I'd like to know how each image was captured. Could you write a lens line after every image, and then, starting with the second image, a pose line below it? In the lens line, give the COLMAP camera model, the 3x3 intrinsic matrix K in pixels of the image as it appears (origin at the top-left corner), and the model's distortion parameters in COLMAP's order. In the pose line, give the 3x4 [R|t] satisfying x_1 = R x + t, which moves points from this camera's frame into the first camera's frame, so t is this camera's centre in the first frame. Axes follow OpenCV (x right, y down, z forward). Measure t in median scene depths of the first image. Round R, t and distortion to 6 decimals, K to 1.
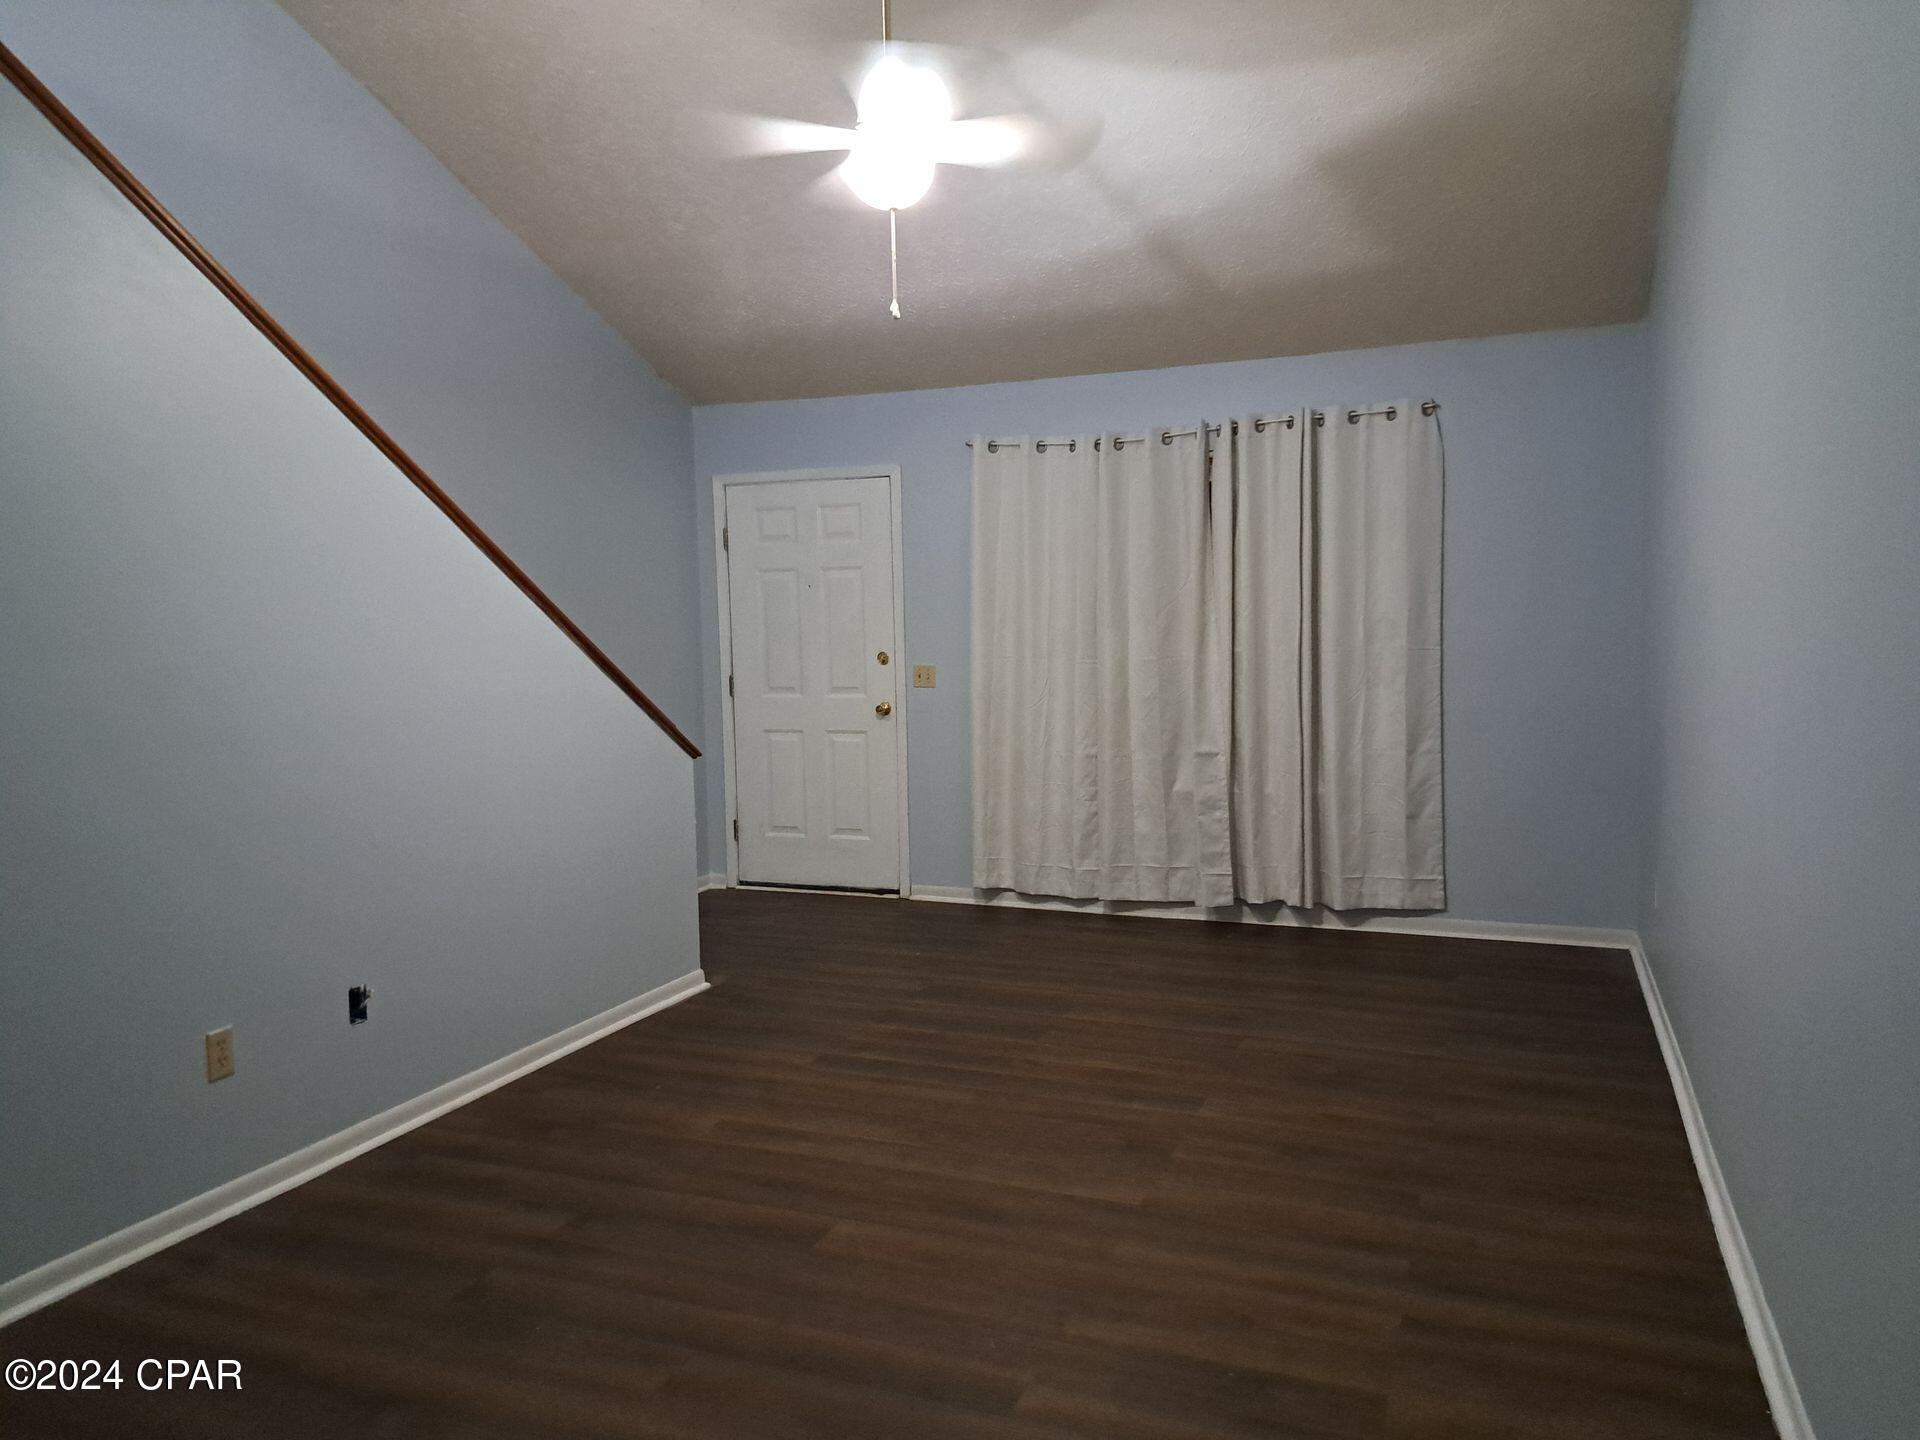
lens RADIAL K [[1339.3, 0, 960.0], [0, 1339.3, 720.0], [0, 0, 1]] dist [0.001387, 0.003051]
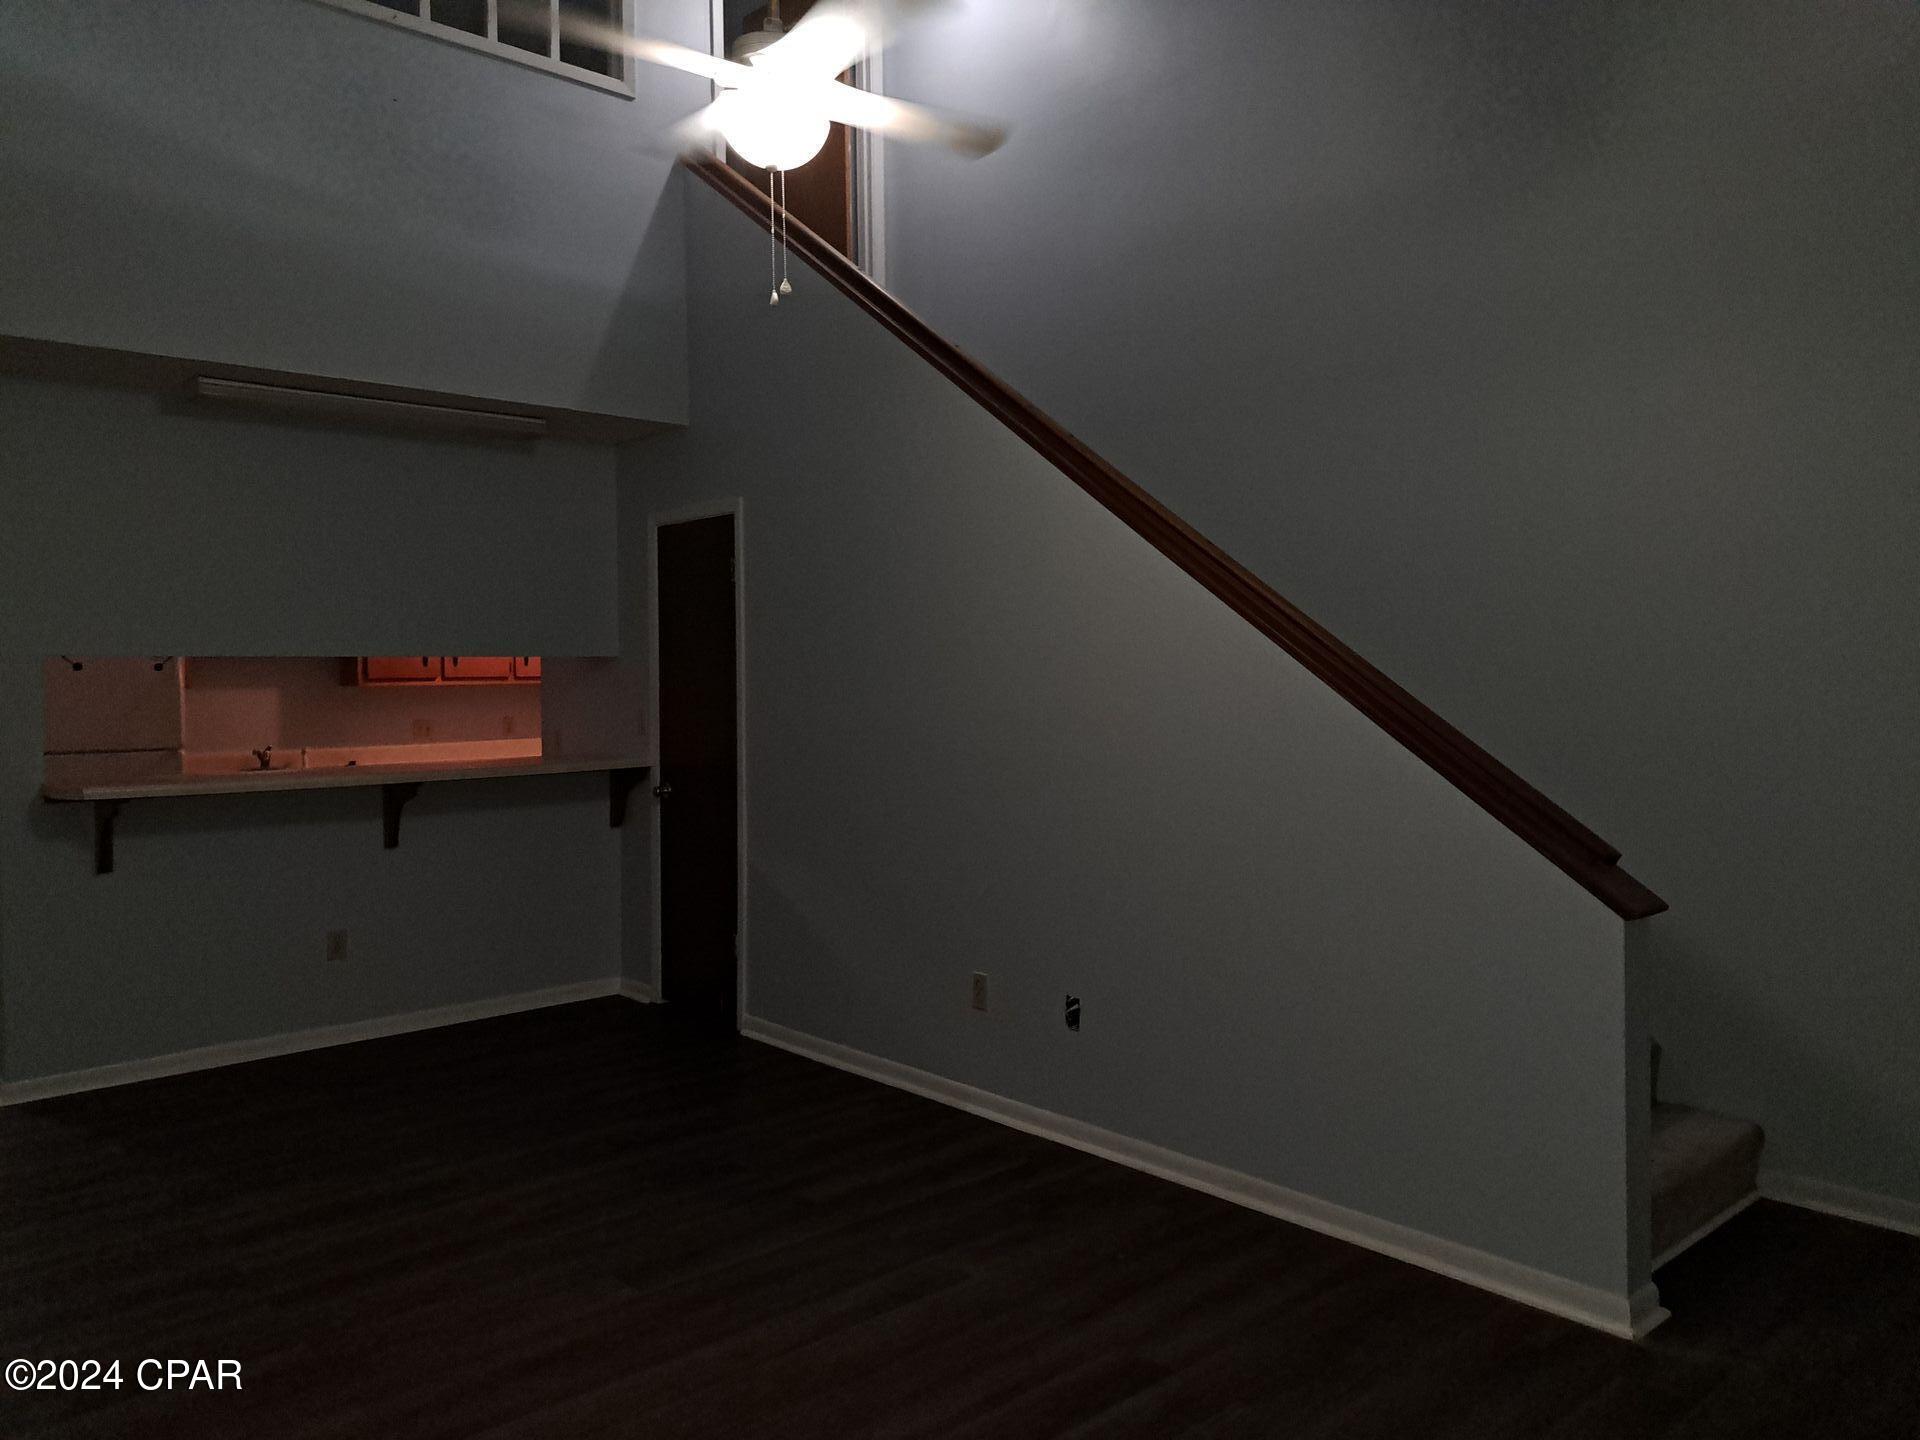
lens RADIAL K [[1339.3, 0, 960.0], [0, 1339.3, 720.0], [0, 0, 1]] dist [0.001387, 0.003051]
pose [[-0.430147, 0.059461, -0.900799, 0.572702], [-0.045006, 0.995175, 0.087182, -0.121723], [0.901636, 0.078042, -0.425395, 1.357906]]
